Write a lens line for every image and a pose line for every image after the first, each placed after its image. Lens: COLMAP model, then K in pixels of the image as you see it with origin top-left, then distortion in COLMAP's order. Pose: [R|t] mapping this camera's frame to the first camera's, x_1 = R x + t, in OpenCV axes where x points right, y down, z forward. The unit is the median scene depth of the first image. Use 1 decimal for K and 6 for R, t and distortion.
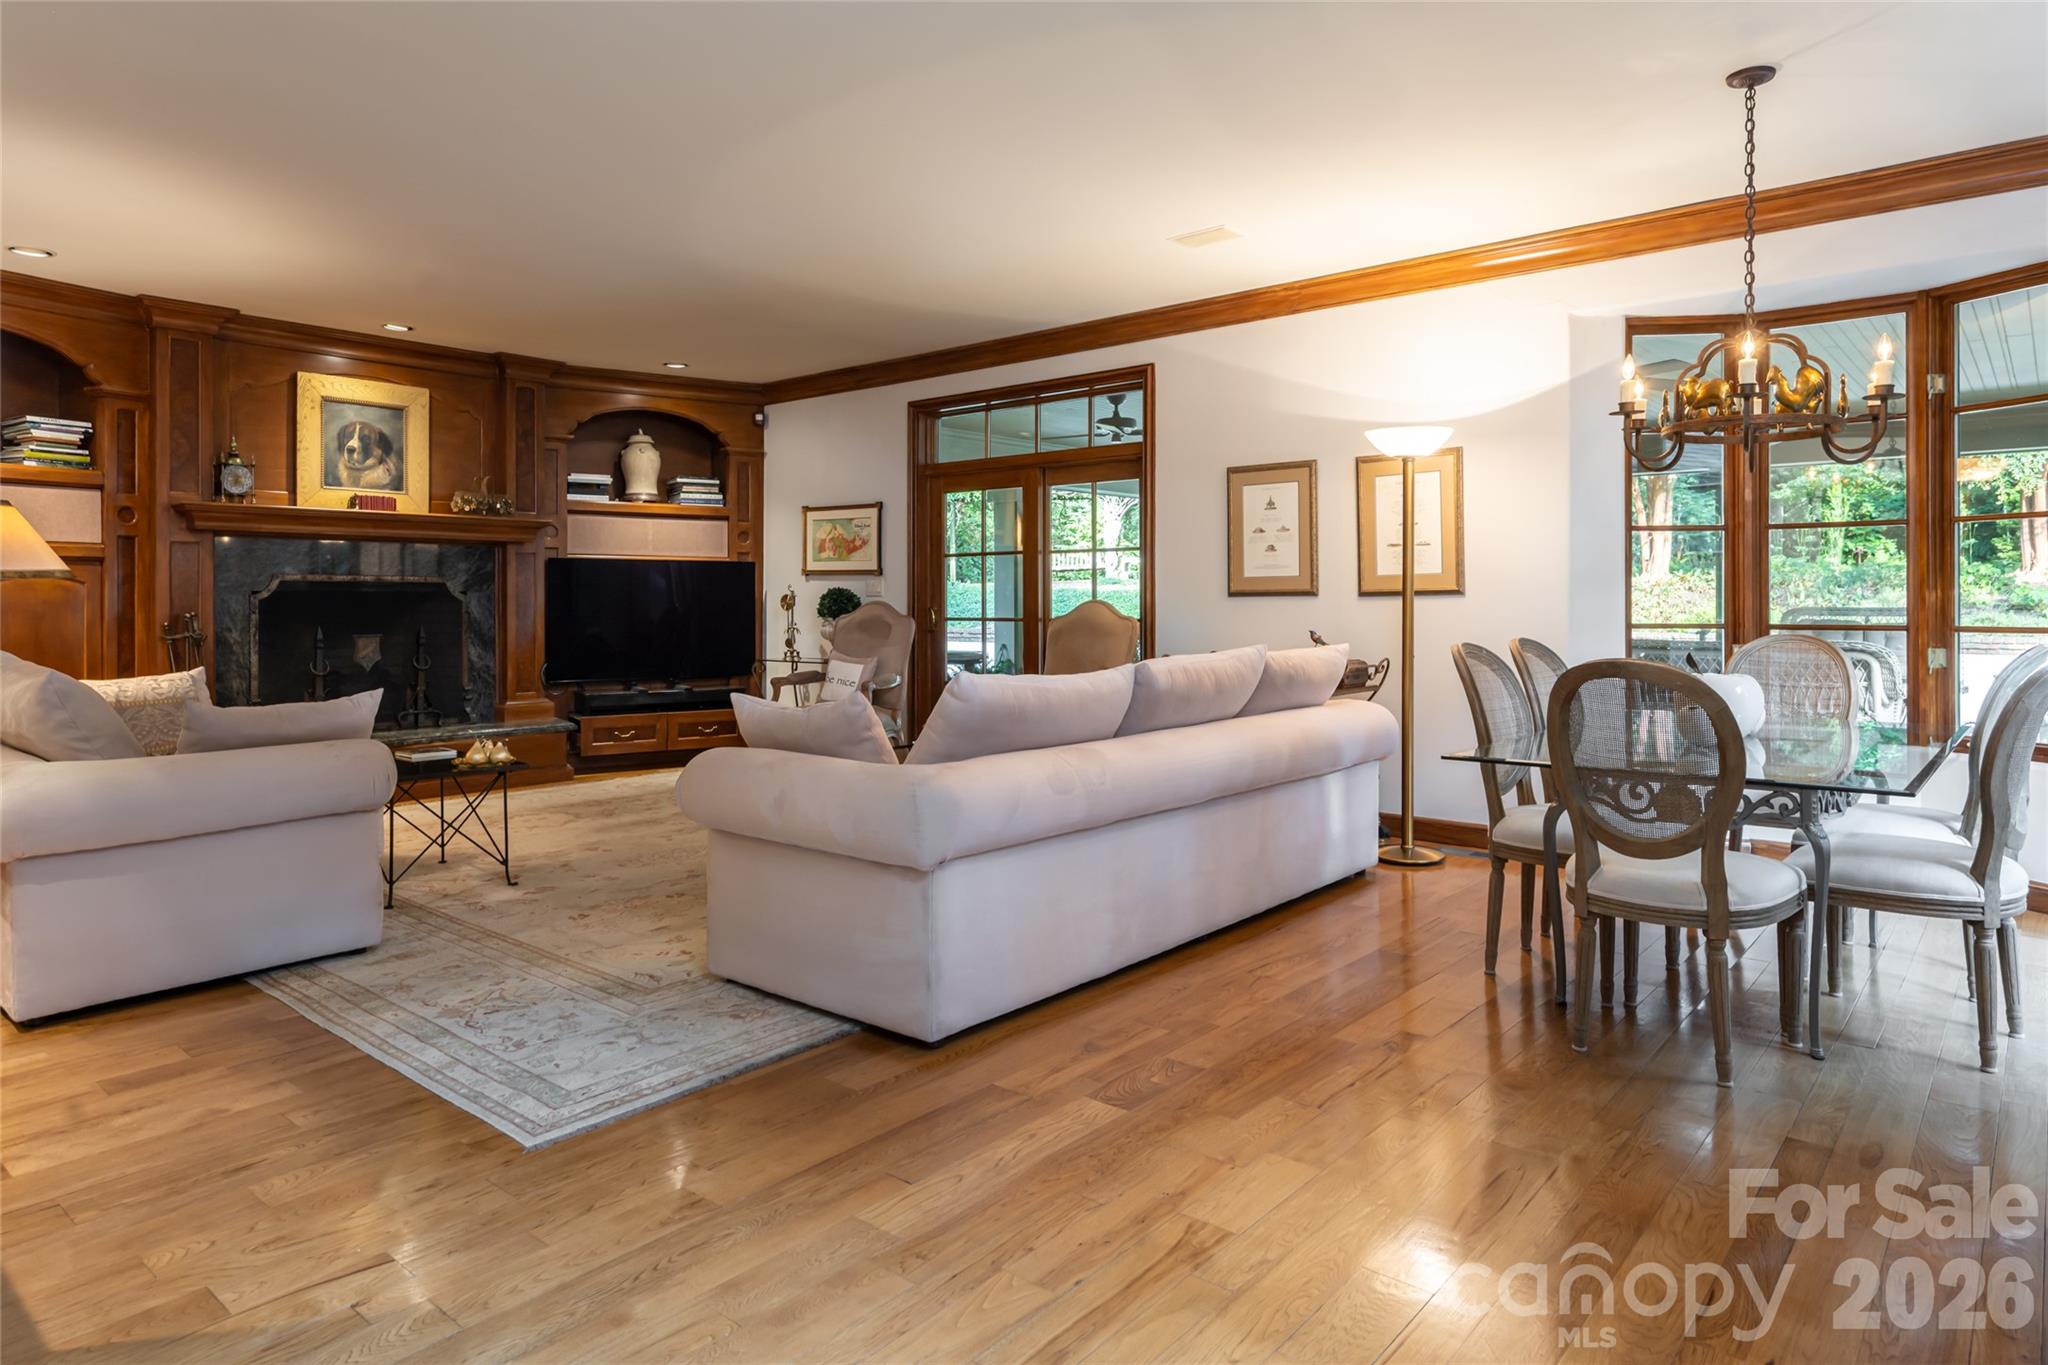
lens RADIAL K [[1227.9, 0, 1032.3], [0, 1227.9, 599.0], [0, 0, 1]] dist [-0.000064, -0.001263]
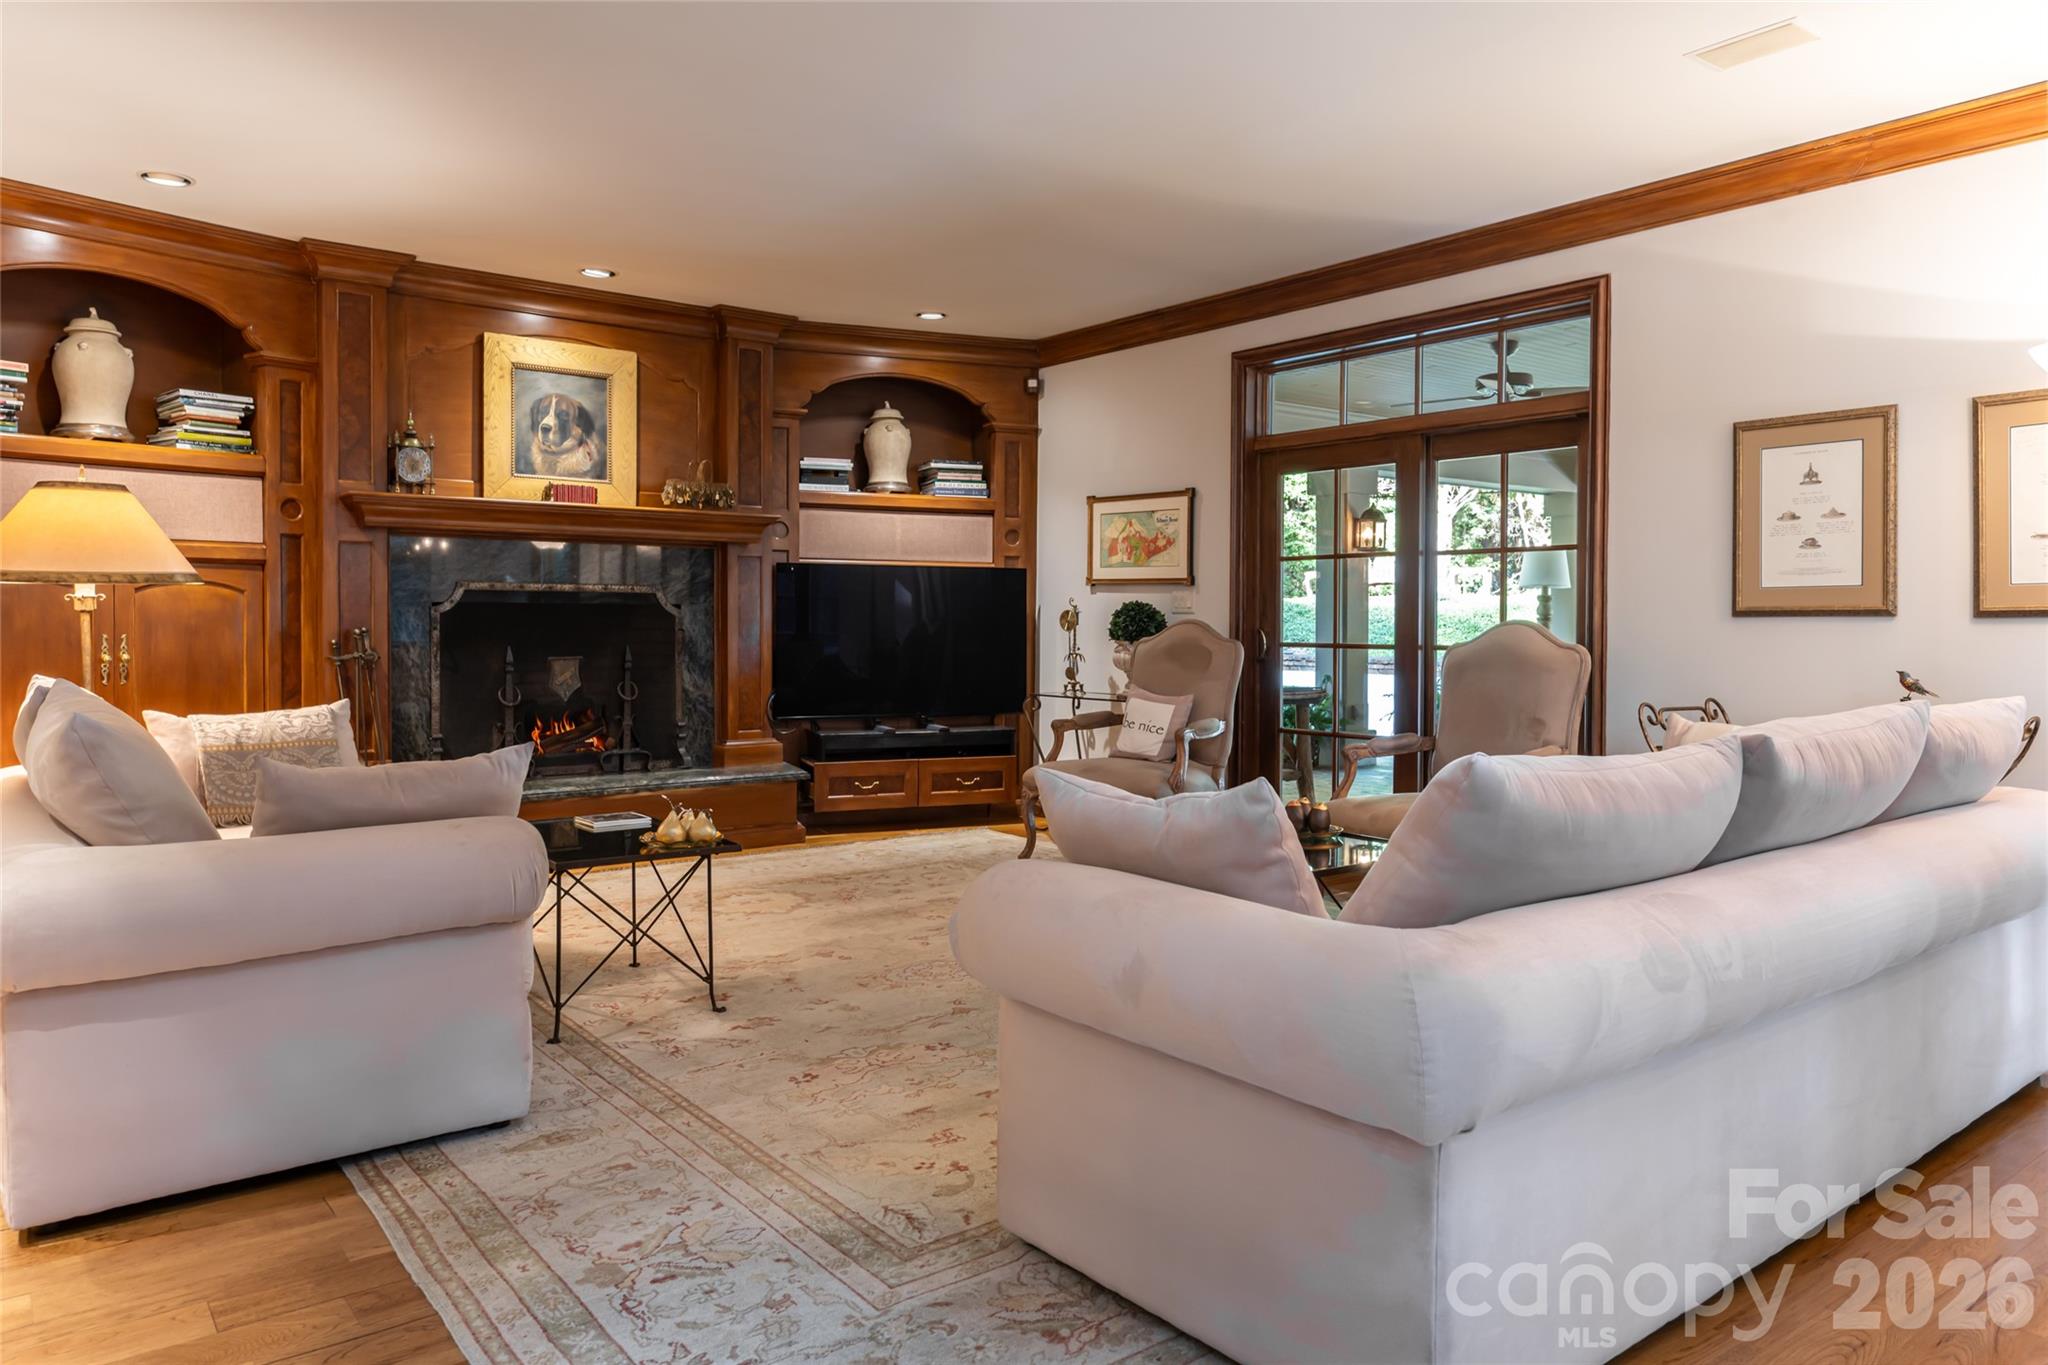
lens RADIAL K [[1383.0, 0, 1018.5], [0, 1383.0, 644.9], [0, 0, 1]] dist [-0.000234, -0.001328]
pose [[0.977938, 0.010699, -0.208621, -0.064255], [-0.006520, 0.999764, 0.020710, 0.000369], [0.208793, -0.018893, 0.977777, 0.188525]]
